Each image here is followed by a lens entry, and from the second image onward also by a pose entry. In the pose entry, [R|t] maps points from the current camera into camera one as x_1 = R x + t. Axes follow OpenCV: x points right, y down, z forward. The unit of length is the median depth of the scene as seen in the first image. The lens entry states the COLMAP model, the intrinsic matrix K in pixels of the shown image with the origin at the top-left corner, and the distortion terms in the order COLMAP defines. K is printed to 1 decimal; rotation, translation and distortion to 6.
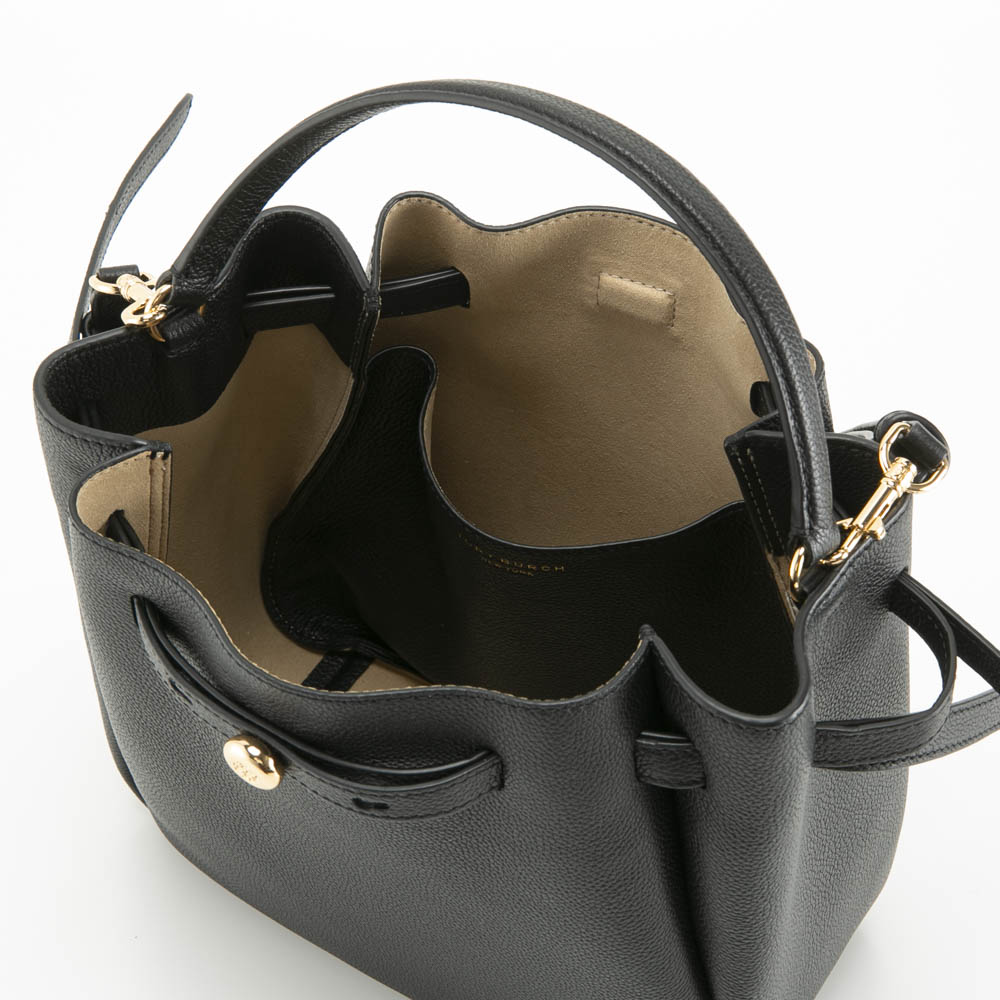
lens RADIAL K [[4185.5, 0, 500.0], [0, 4185.5, 500.0], [0, 0, 1]] dist [-0.232502, 0.000000]
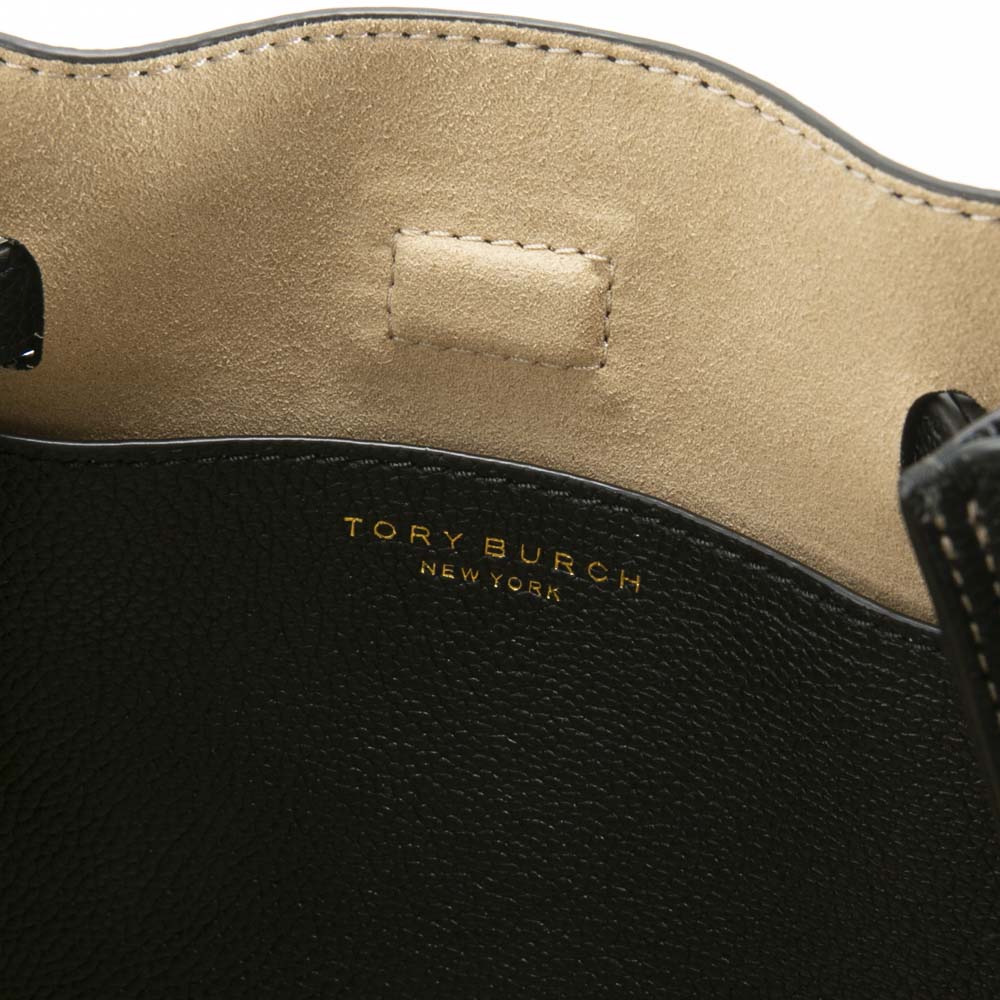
lens RADIAL K [[4185.5, 0, 500.0], [0, 4185.5, 499.9], [0, 0, 1]] dist [-0.232502, 0.000000]
pose [[0.990108, -0.054526, 0.129278, -0.015743], [0.083232, 0.970021, -0.228324, 0.053051], [-0.112952, 0.236826, 0.964964, 0.653906]]
